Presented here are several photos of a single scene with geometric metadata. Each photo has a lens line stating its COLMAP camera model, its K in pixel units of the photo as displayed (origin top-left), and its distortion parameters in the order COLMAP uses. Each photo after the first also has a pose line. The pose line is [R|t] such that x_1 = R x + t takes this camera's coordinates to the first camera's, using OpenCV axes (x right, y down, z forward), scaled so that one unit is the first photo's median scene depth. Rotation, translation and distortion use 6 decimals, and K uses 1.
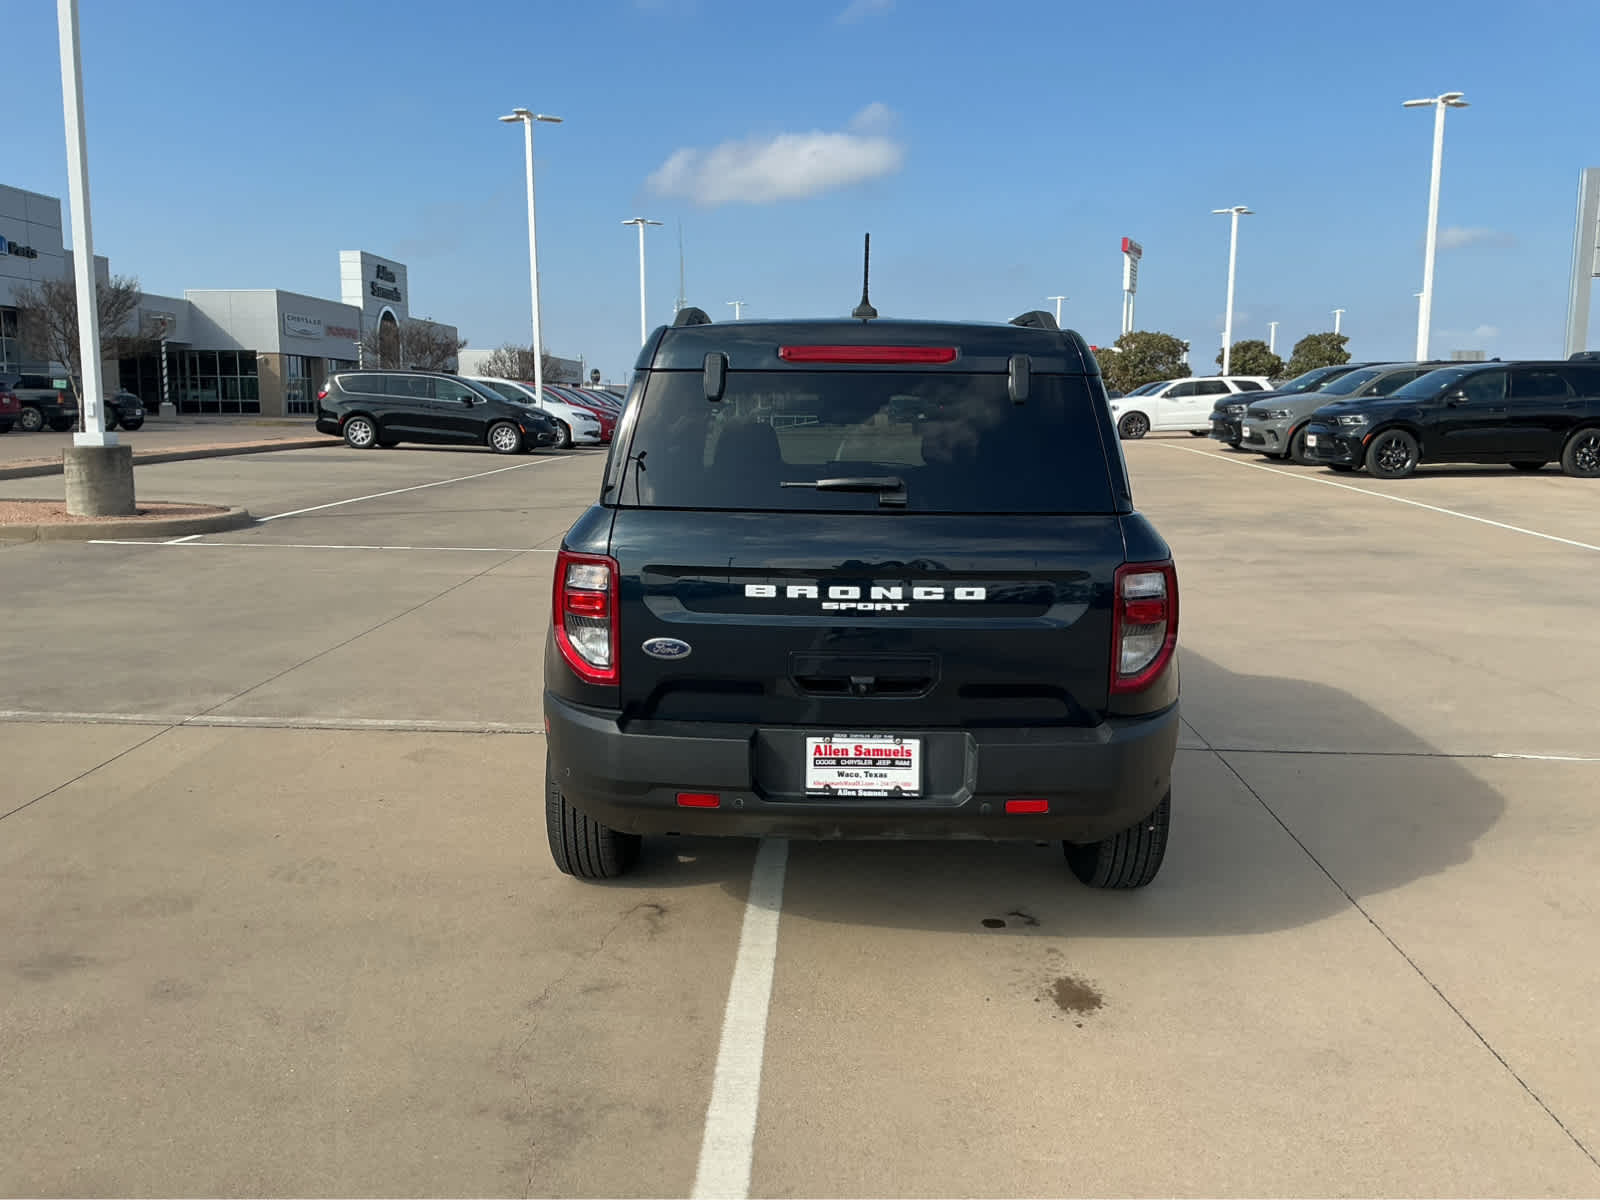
lens RADIAL K [[1323.8, 0, 800.0], [0, 1323.8, 600.0], [0, 0, 1]] dist [0.092809, -0.180666]
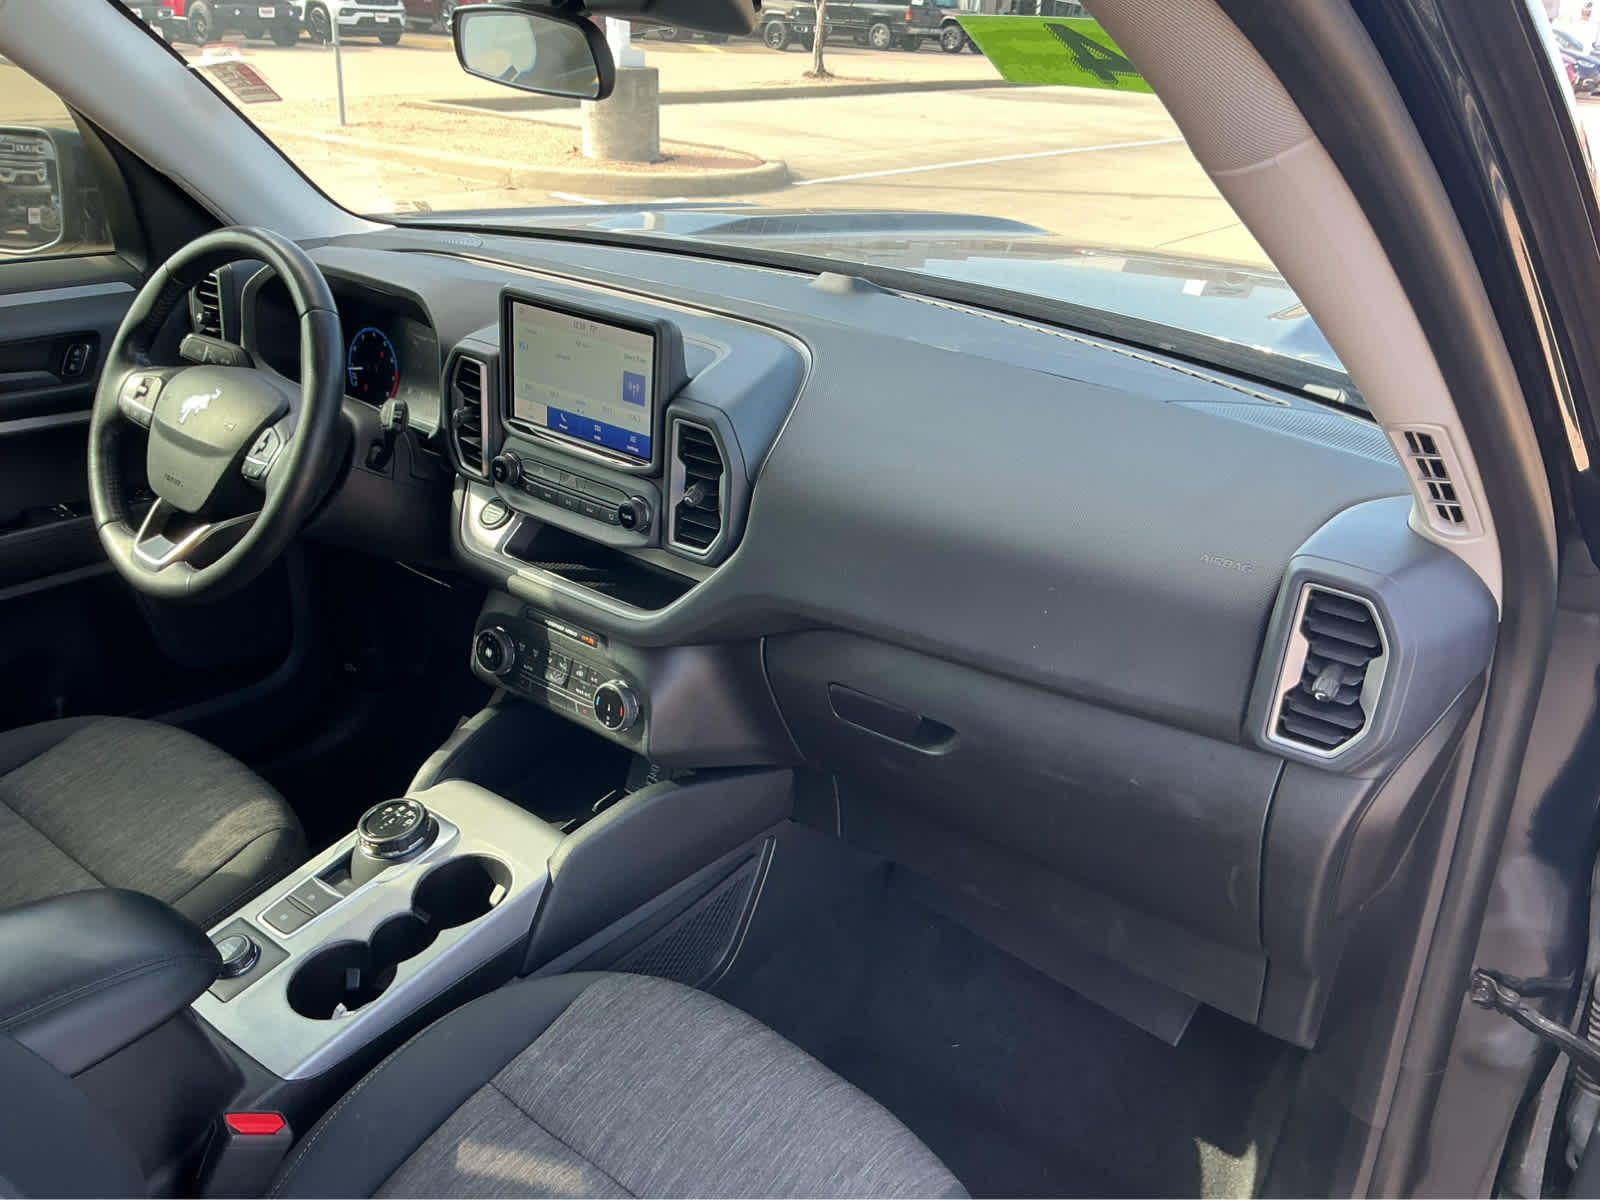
lens RADIAL K [[1323.8, 0, 800.0], [0, 1323.8, 600.0], [0, 0, 1]] dist [0.092809, -0.180666]
pose [[0.789495, 0.266637, -0.552814, 0.354083], [-0.118711, 0.950034, 0.288691, -0.218606], [0.602167, -0.162295, 0.781700, 1.498906]]
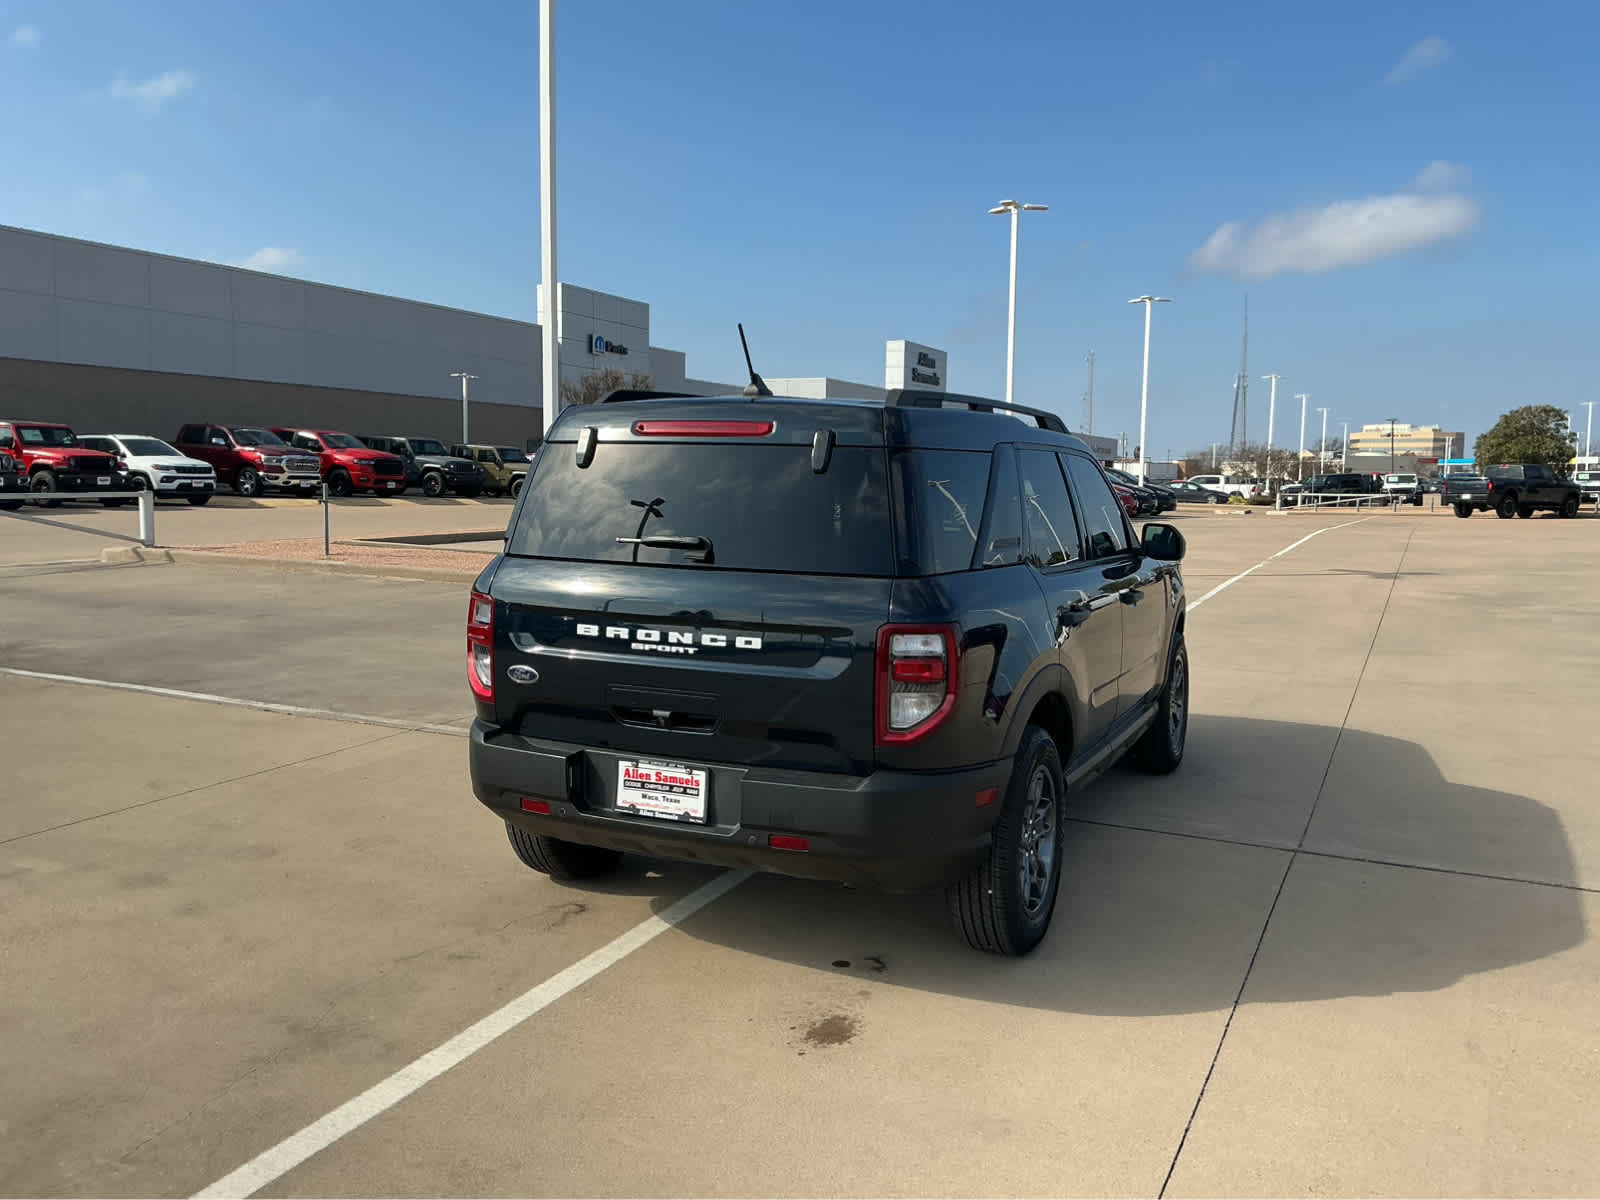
lens RADIAL K [[1323.8, 0, 800.0], [0, 1323.8, 600.0], [0, 0, 1]] dist [0.092809, -0.180666]
pose [[0.918318, 0.045564, -0.393213, 0.591102], [-0.068160, 0.996717, -0.043688, 0.005041], [0.389932, 0.066921, 0.918409, 0.000830]]
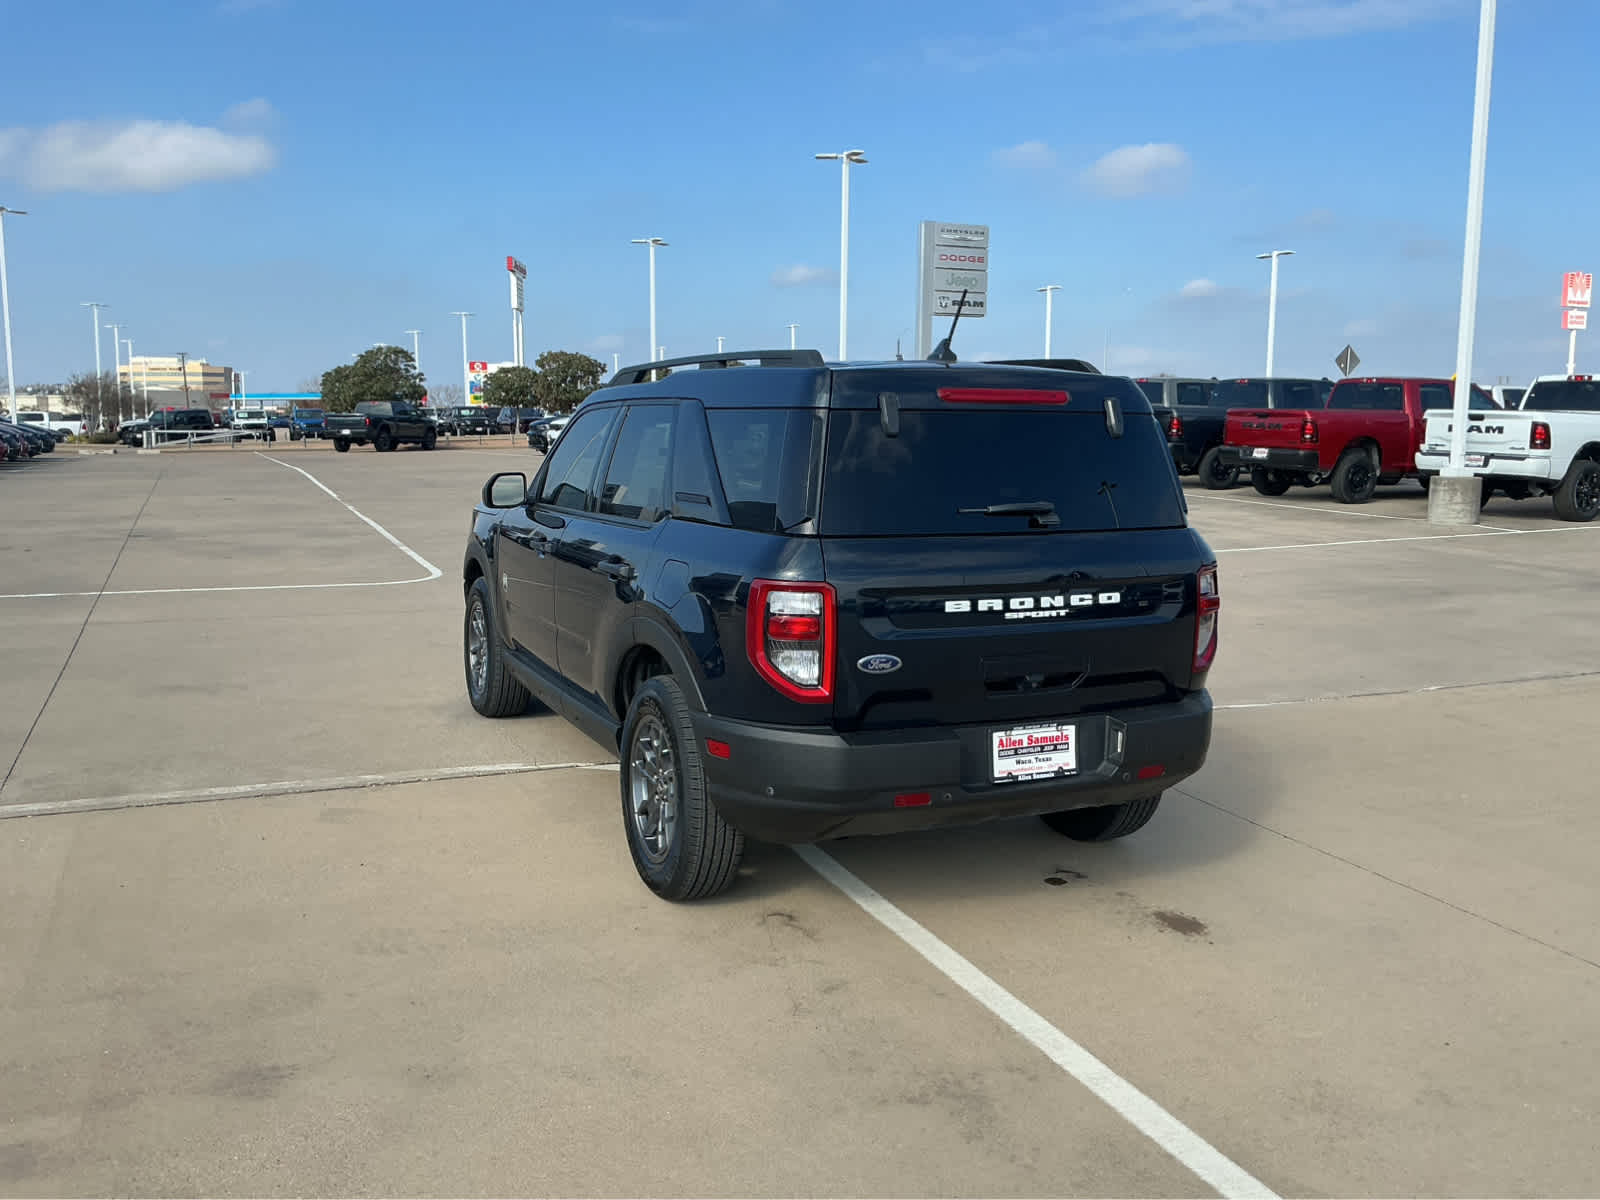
lens RADIAL K [[1323.8, 0, 800.0], [0, 1323.8, 600.0], [0, 0, 1]] dist [0.092809, -0.180666]
pose [[0.898335, -0.057654, 0.435512, -0.630861], [0.062848, 0.998020, 0.002483, -0.023113], [-0.434792, 0.025141, 0.900180, 0.045661]]
